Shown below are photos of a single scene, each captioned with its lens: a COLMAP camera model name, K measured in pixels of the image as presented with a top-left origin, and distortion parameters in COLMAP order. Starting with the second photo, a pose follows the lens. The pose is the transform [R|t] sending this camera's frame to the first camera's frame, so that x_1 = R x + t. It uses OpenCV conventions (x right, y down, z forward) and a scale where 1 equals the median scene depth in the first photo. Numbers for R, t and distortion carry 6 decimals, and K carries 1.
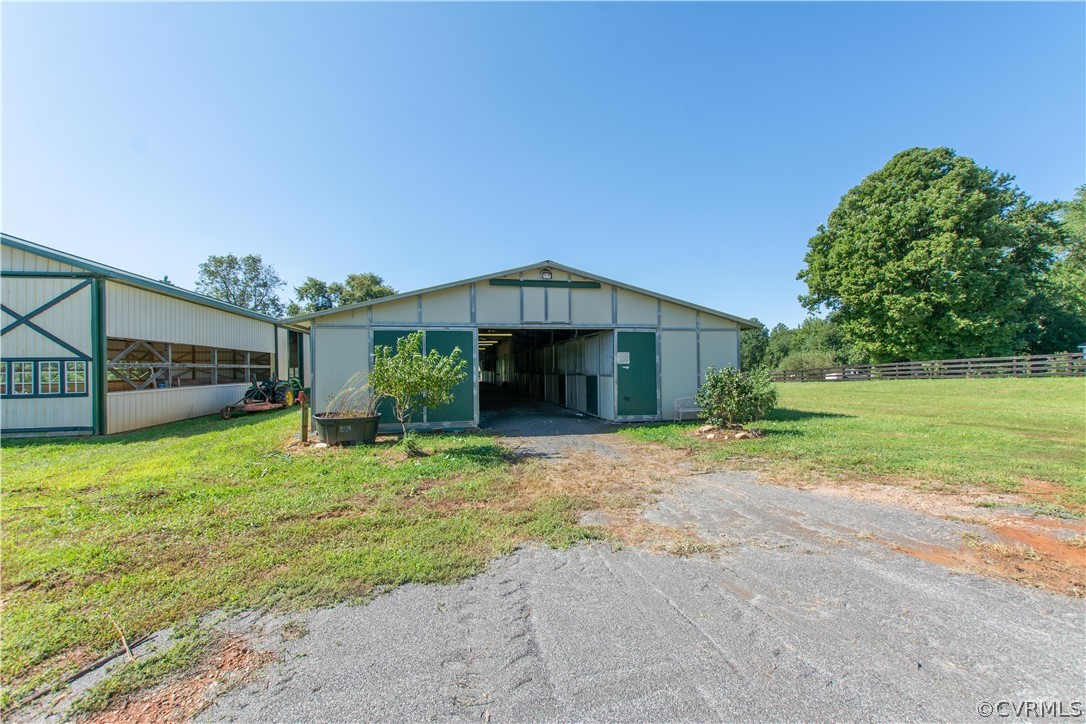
lens RADIAL K [[465.2, 0, 546.8], [0, 465.2, 367.3], [0, 0, 1]] dist [-0.004868, -0.000649]
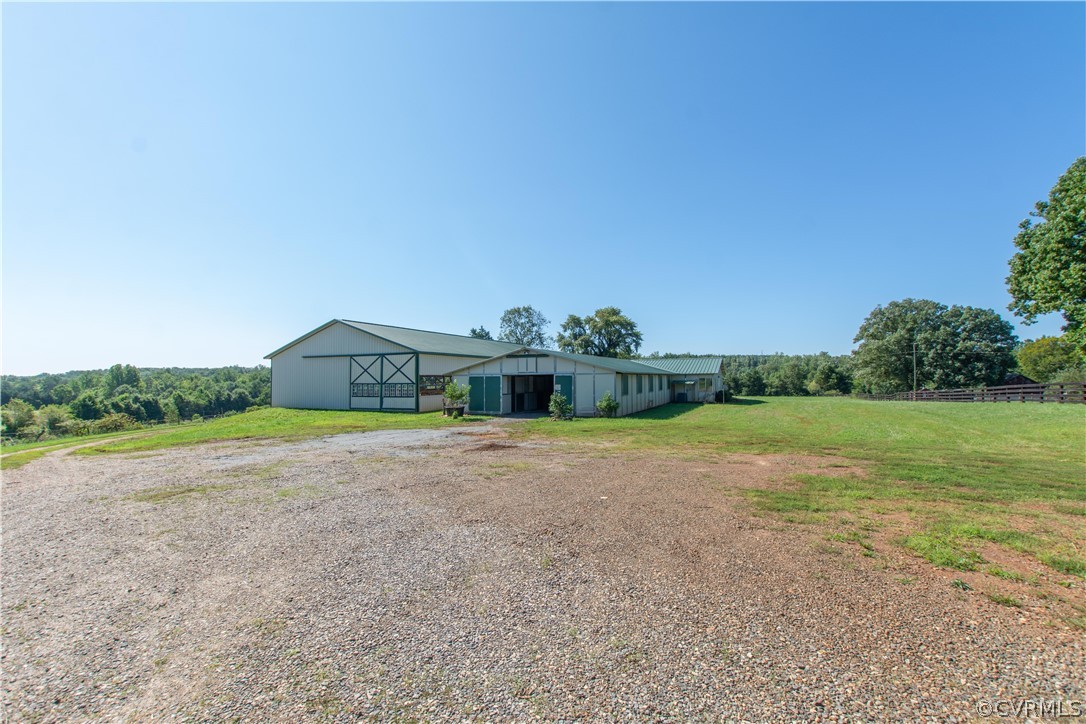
lens RADIAL K [[465.2, 0, 536.7], [0, 465.2, 369.2], [0, 0, 1]] dist [-0.004868, -0.000649]
pose [[0.789478, -0.008231, -0.613723, 1.216164], [0.000392, 0.999917, -0.012907, -0.064736], [0.613779, 0.009949, 0.789416, -0.694045]]
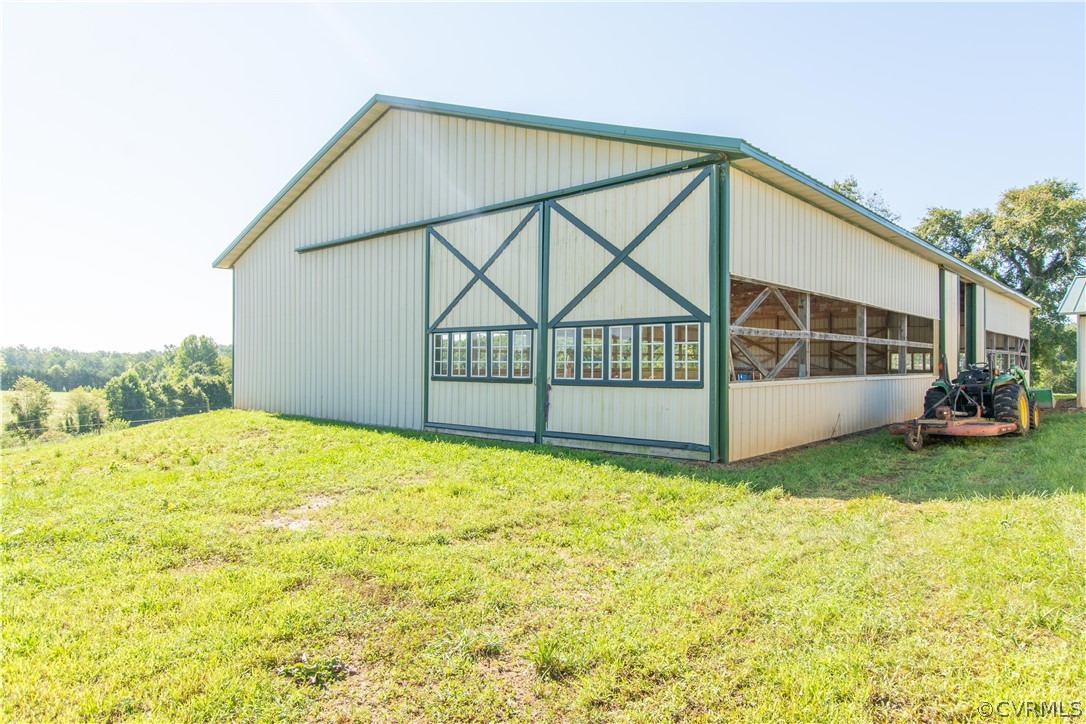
lens RADIAL K [[659.8, 0, 544.3], [0, 659.8, 362.0], [0, 0, 1]] dist [-0.000032, 0.000335]
pose [[0.578776, 0.011226, -0.815409, -0.459693], [-0.006643, 0.999937, 0.009051, 0.025792], [0.815459, 0.000178, 0.578814, 0.394122]]
